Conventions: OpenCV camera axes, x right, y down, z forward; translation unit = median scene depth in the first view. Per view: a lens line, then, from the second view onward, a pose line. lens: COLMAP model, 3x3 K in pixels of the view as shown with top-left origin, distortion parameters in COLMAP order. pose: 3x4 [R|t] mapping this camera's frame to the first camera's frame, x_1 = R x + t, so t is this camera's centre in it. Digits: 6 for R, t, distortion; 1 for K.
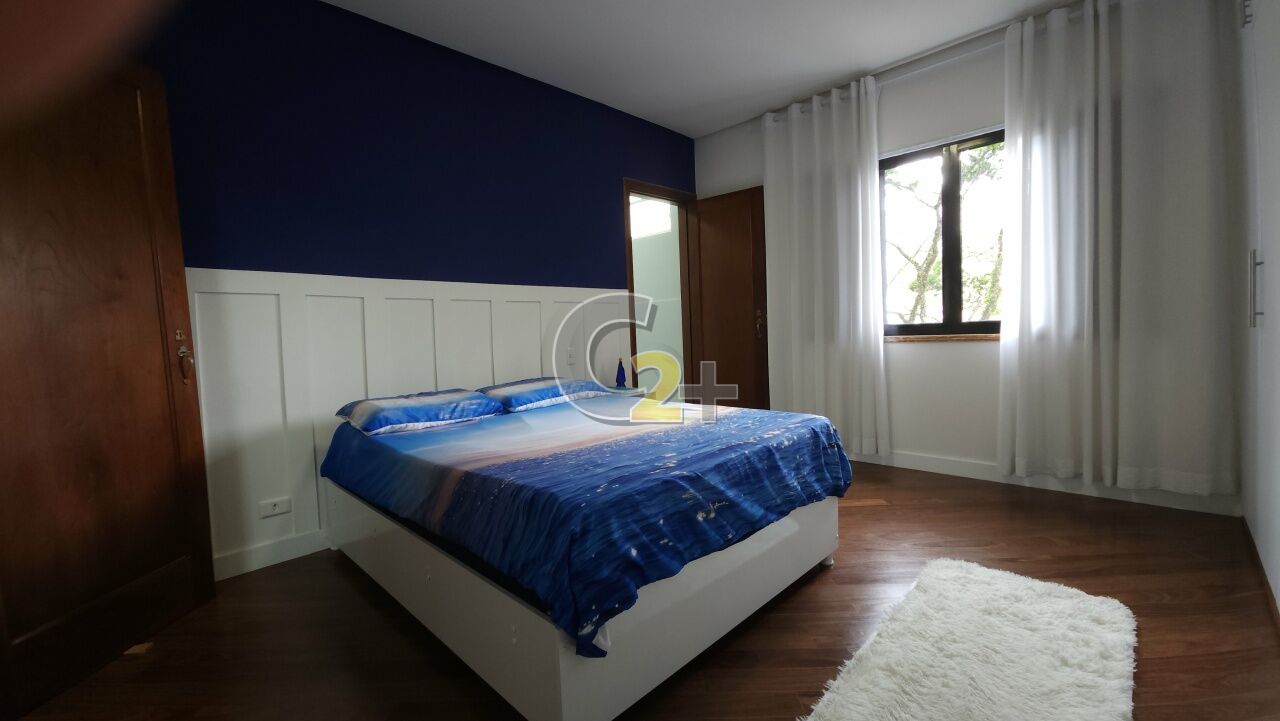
lens RADIAL K [[523.0, 0, 643.2], [0, 523.0, 356.5], [0, 0, 1]] dist [0.002194, 0.000977]
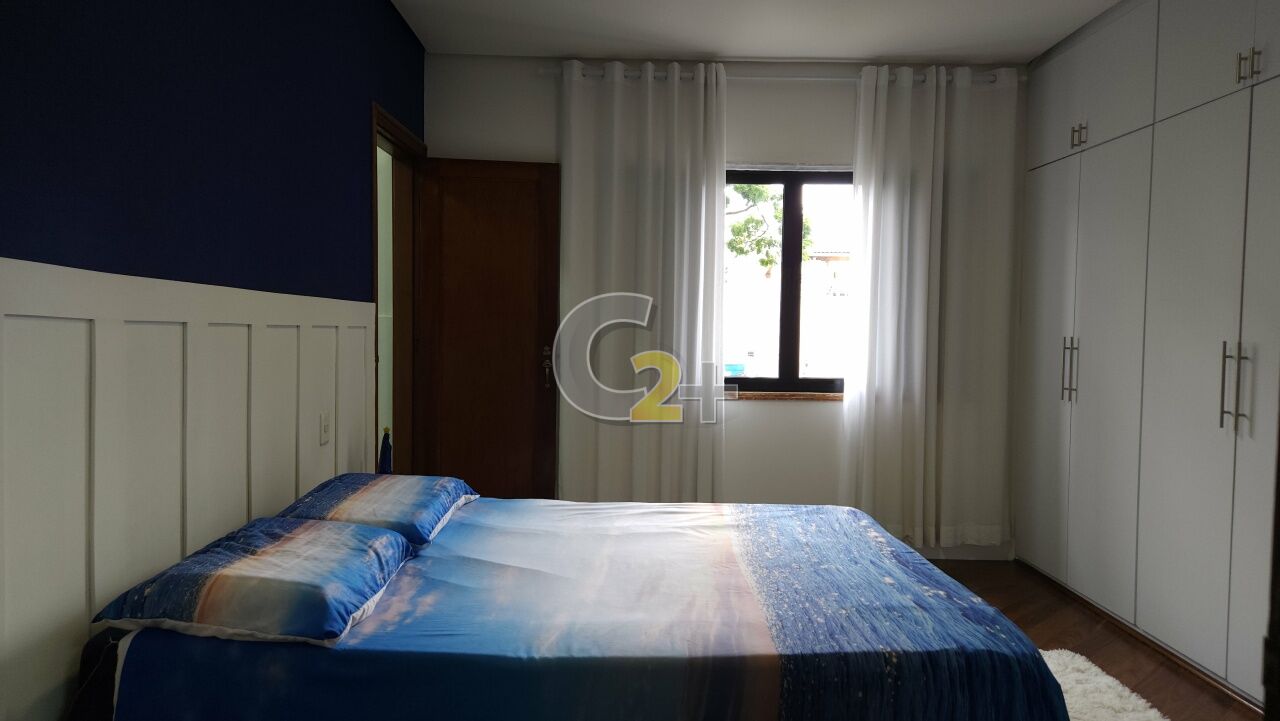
lens RADIAL K [[866.1, 0, 637.2], [0, 866.1, 366.7], [0, 0, 1]] dist [0.060517, -0.043695]
pose [[0.699538, 0.018641, 0.714353, -0.610315], [-0.009362, 0.999813, -0.016922, -0.057305], [-0.714535, 0.005150, 0.699581, 0.183069]]
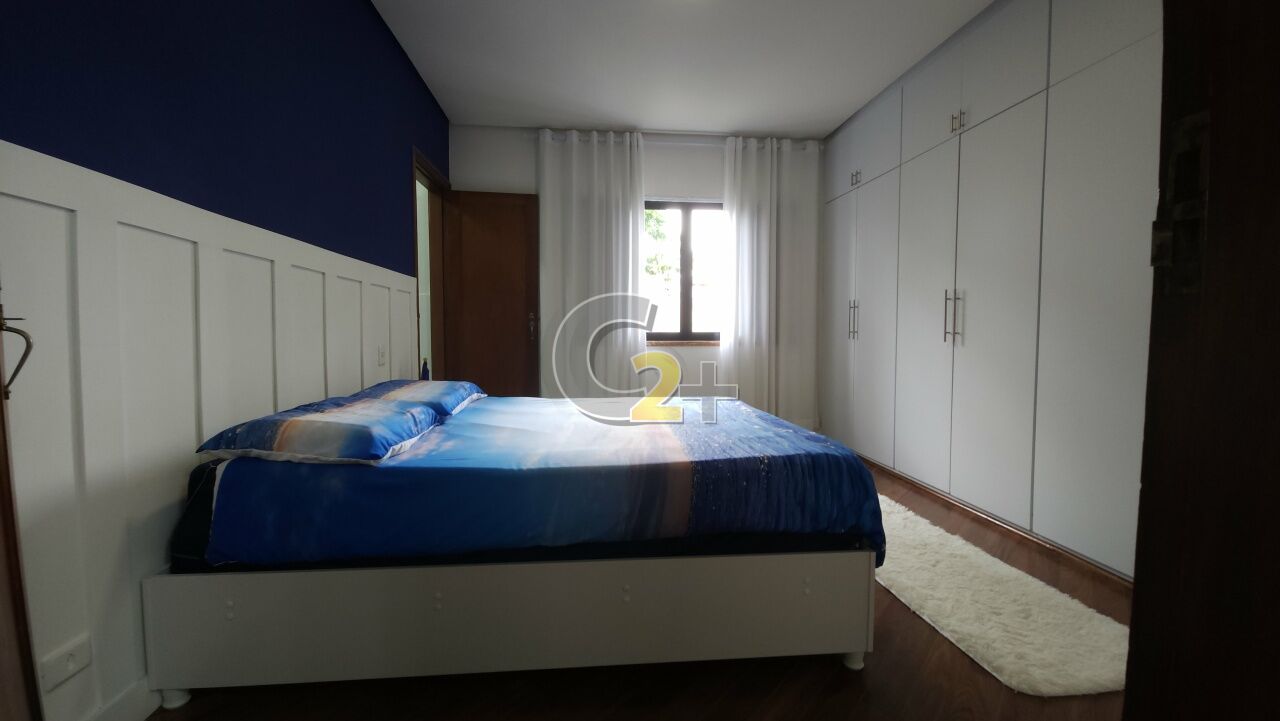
lens RADIAL K [[523.0, 0, 636.2], [0, 523.0, 360.0], [0, 0, 1]] dist [0.002194, 0.000977]
pose [[0.635052, 0.000594, 0.772469, -0.562383], [0.011079, 0.999890, -0.009878, 0.020807], [-0.772390, 0.014831, 0.634975, 0.230918]]
